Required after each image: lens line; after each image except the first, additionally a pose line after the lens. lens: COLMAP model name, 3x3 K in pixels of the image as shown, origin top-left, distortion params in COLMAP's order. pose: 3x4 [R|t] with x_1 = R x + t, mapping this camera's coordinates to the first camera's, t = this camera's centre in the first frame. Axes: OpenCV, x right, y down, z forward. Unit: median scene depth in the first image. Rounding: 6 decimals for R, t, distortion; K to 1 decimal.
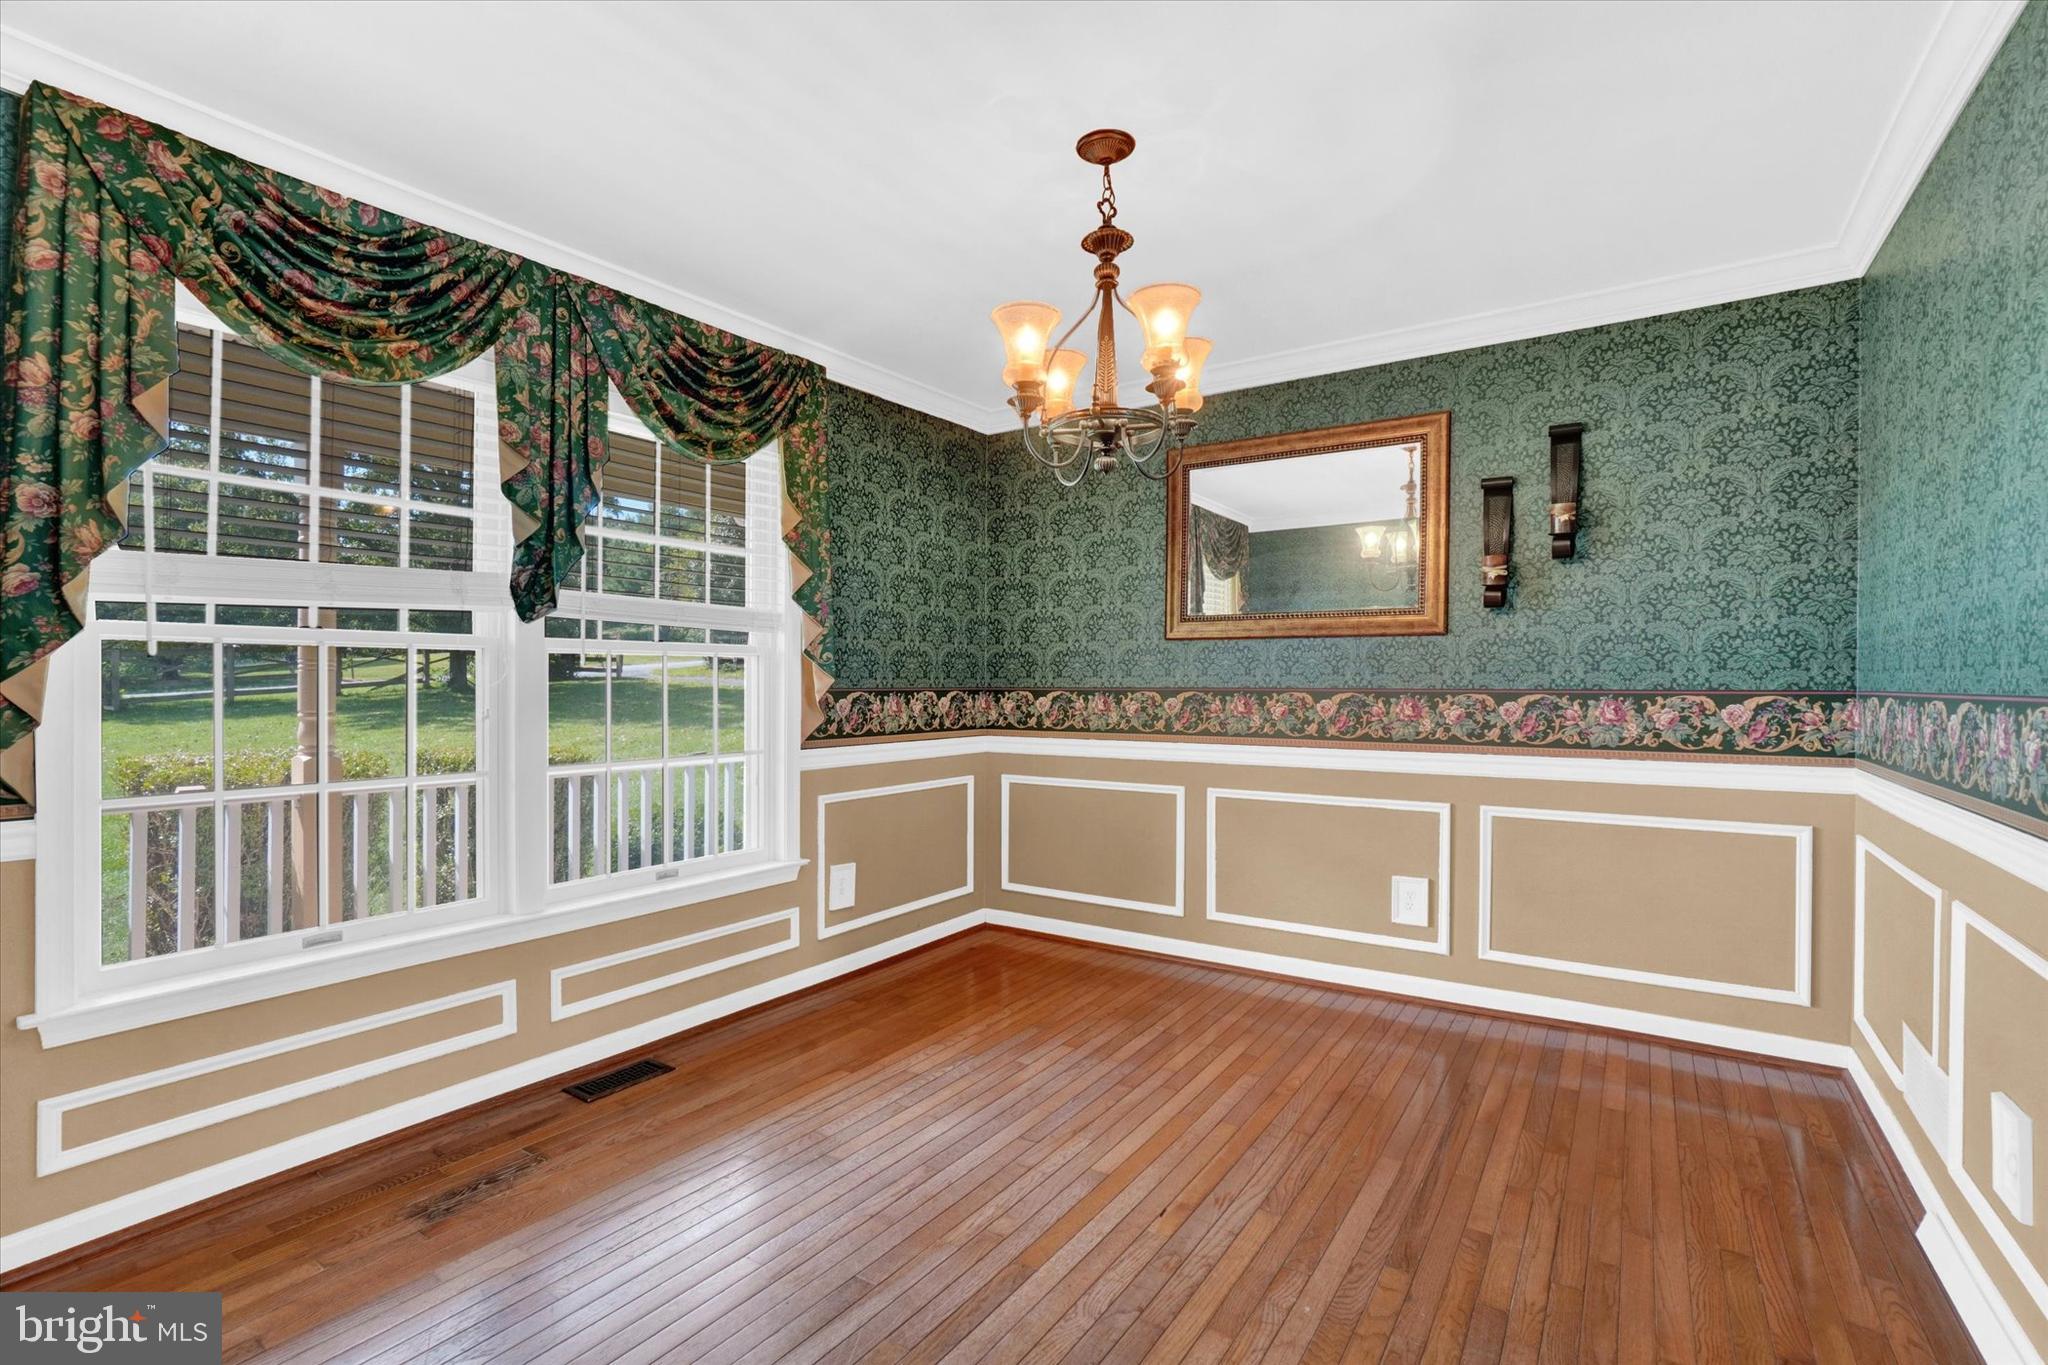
lens RADIAL K [[918.2, 0, 1020.3], [0, 918.2, 675.7], [0, 0, 1]] dist [-0.056510, 0.017555]
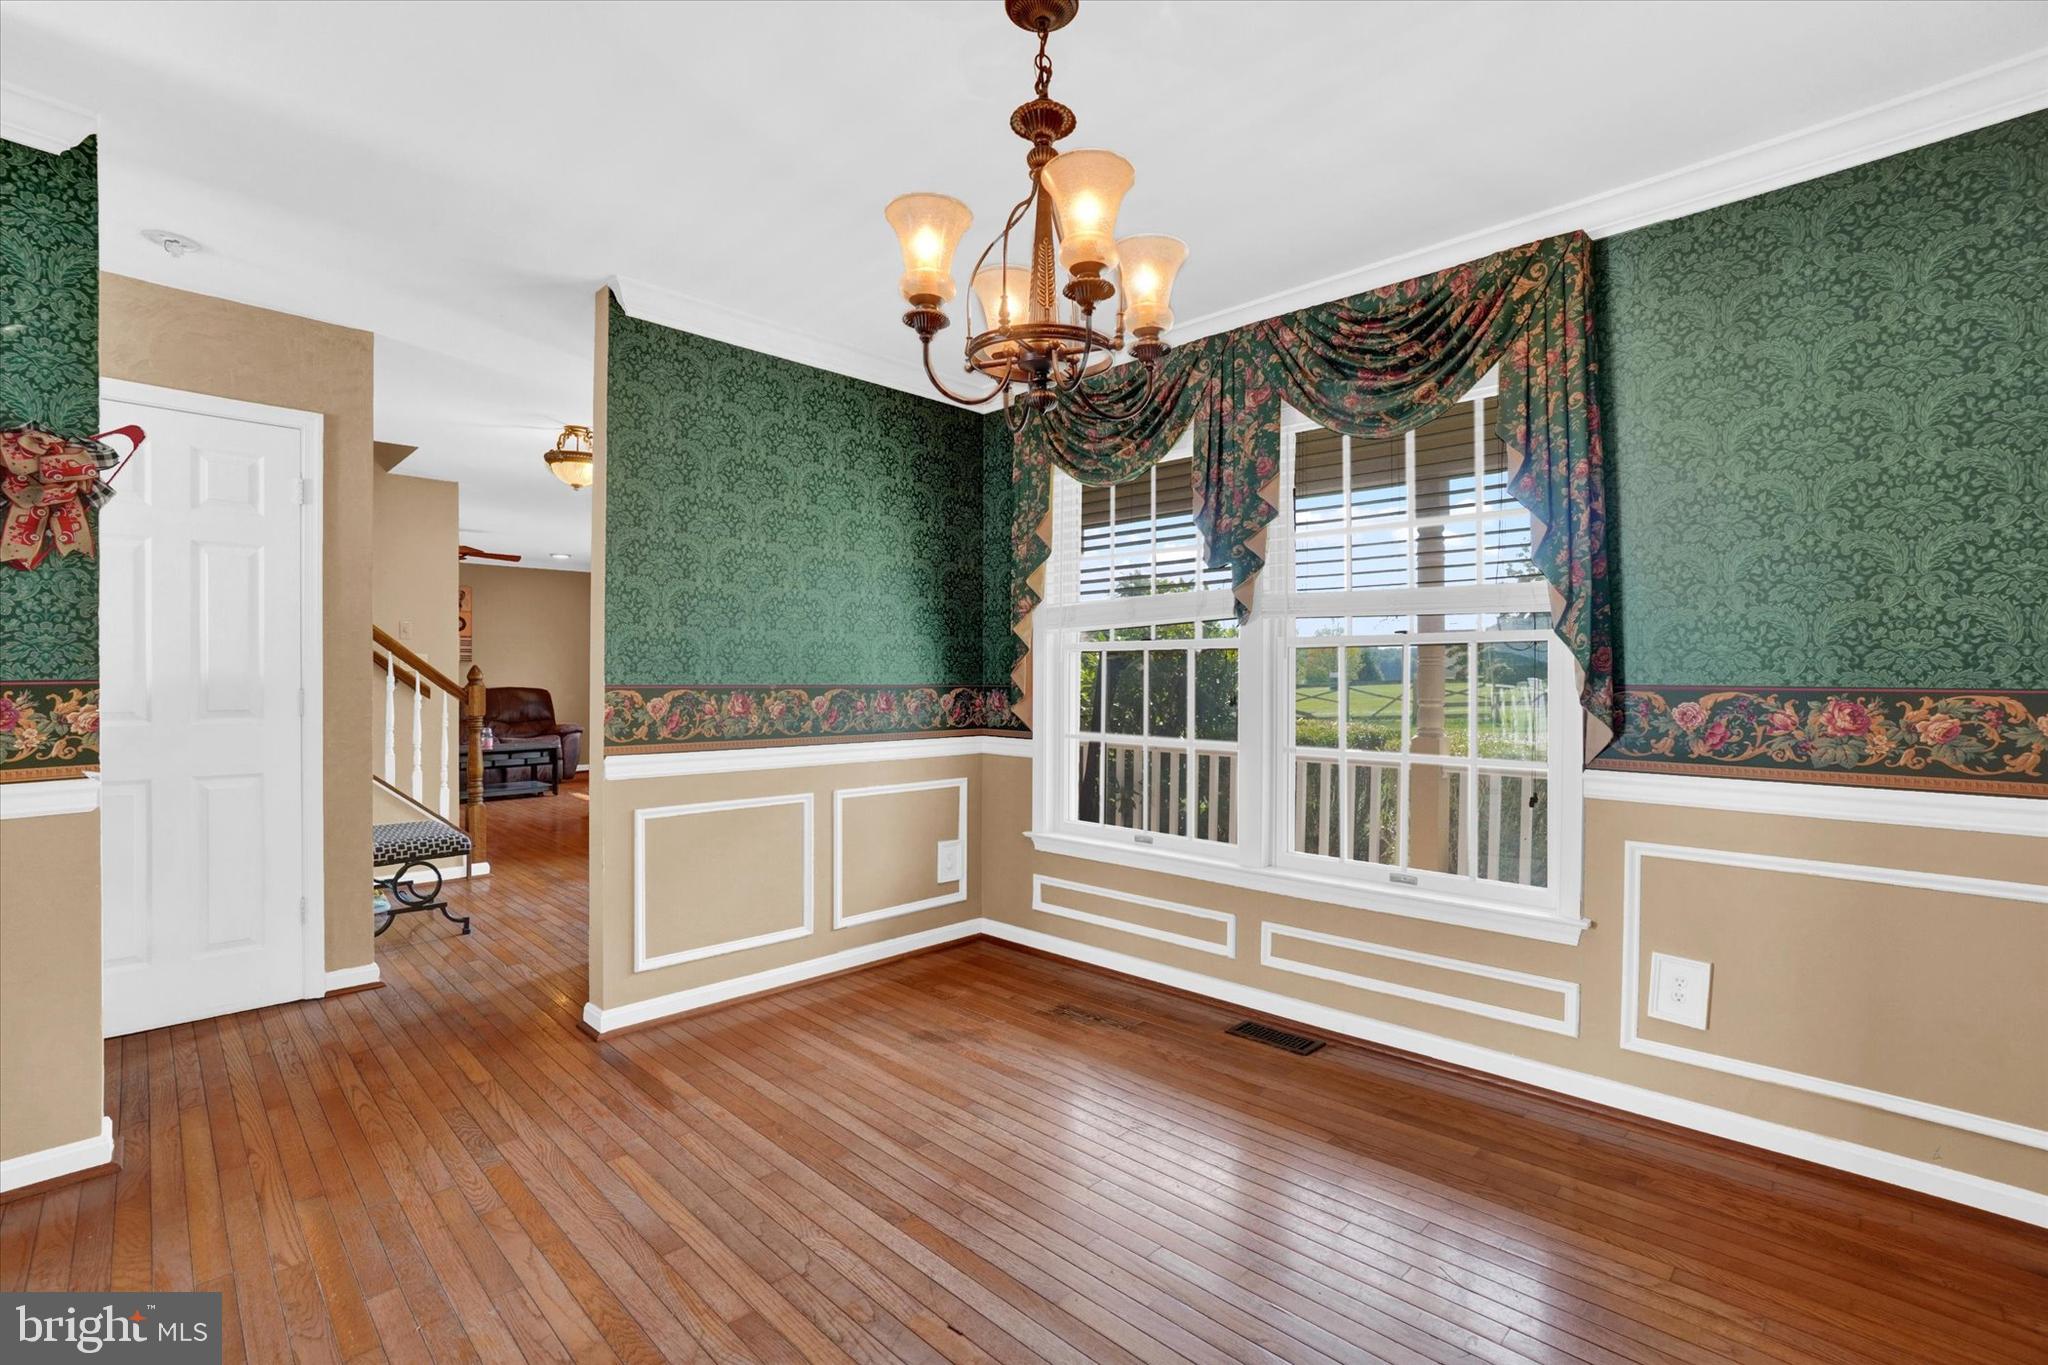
lens RADIAL K [[918.2, 0, 1020.3], [0, 918.2, 675.7], [0, 0, 1]] dist [-0.056510, 0.017555]
pose [[-0.167595, 0.006059, -0.985837, 0.730370], [0.007564, 0.999960, 0.004859, -0.000493], [0.985827, -0.006643, -0.167634, 0.927586]]
